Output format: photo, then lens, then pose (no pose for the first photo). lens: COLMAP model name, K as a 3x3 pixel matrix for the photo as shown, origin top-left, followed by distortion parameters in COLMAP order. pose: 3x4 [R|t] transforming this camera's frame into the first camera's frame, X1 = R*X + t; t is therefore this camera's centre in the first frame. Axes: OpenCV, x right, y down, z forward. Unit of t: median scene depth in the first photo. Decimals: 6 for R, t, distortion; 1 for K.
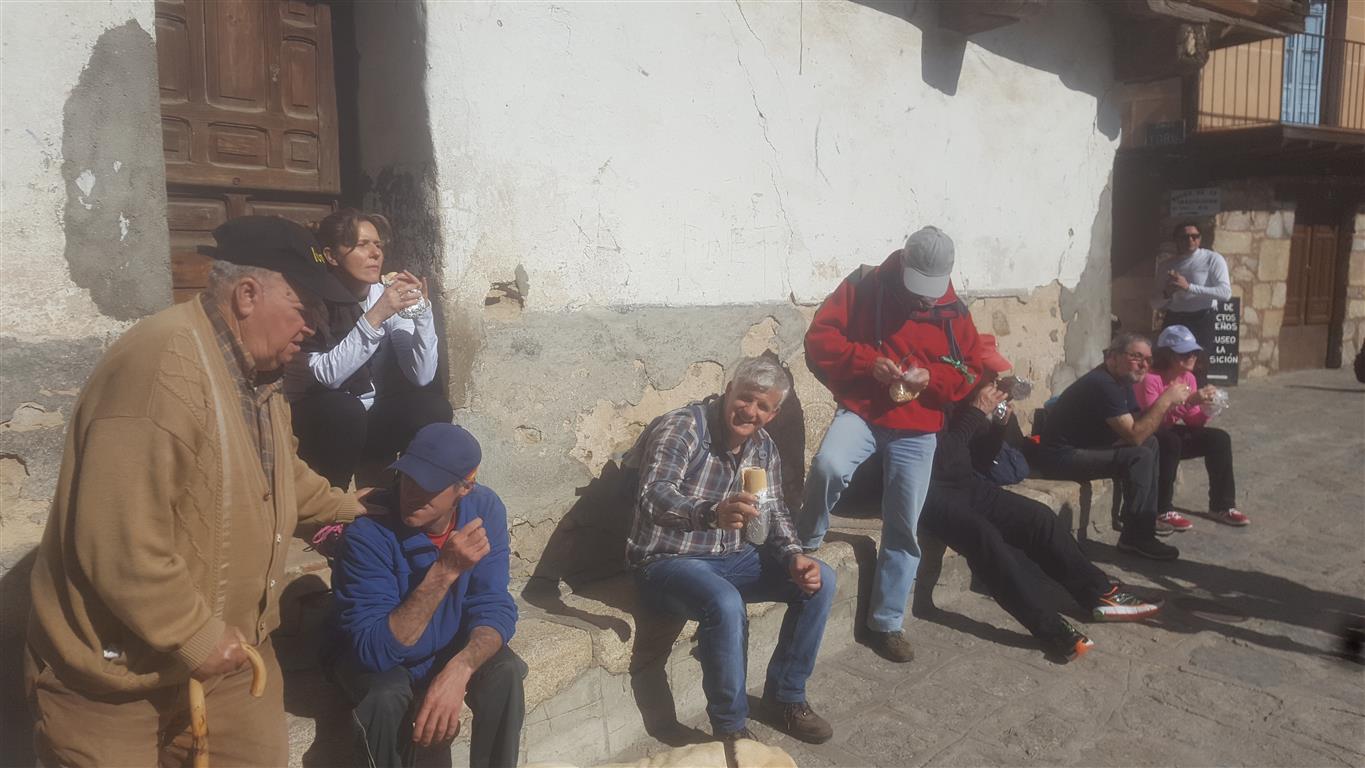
lens RADIAL K [[1009.0, 0, 686.3], [0, 1009.0, 386.6], [0, 0, 1]] dist [0.076727, -0.084340]
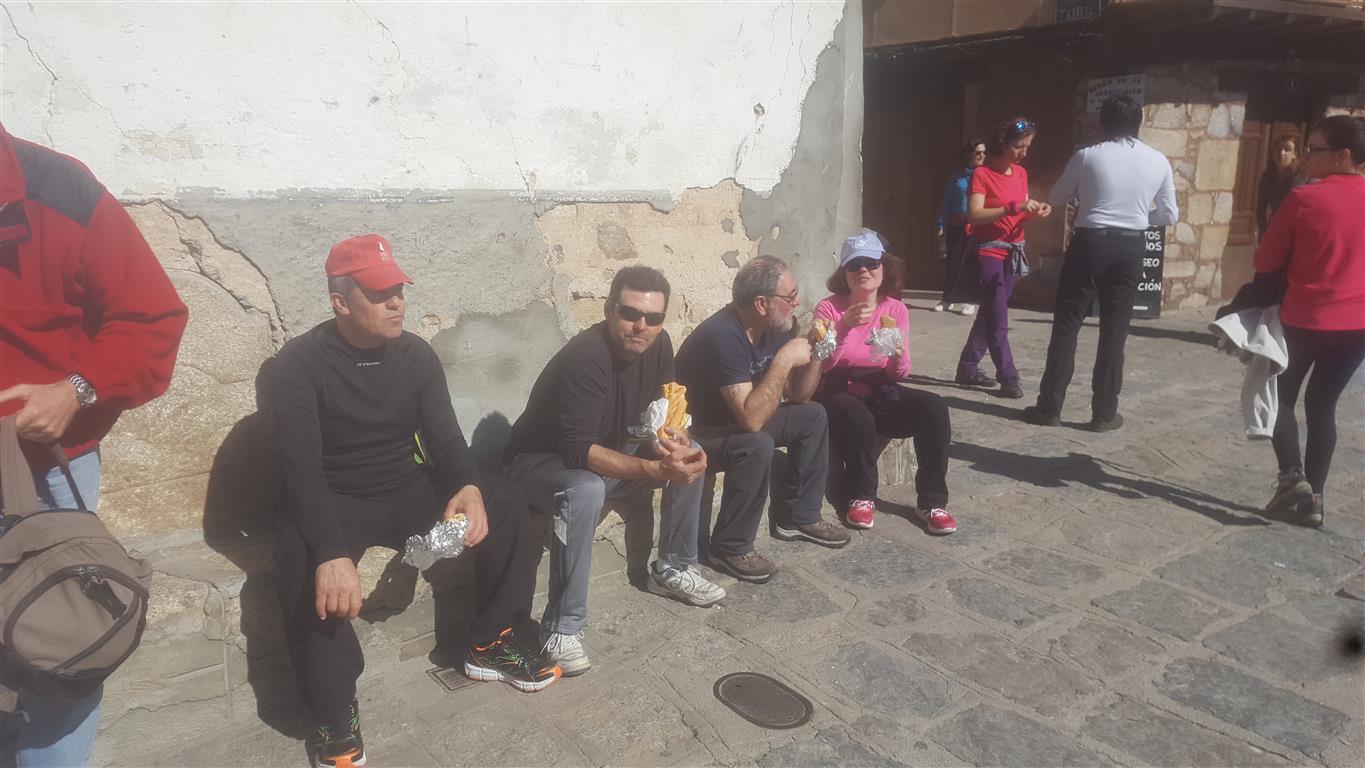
lens RADIAL K [[1009.0, 0, 680.1], [0, 1009.0, 376.2], [0, 0, 1]] dist [0.076727, -0.084340]
pose [[0.999079, 0.004005, -0.042728, 0.181376], [-0.001175, 0.997815, 0.066056, -0.008138], [0.042899, -0.065945, 0.996901, 0.153124]]
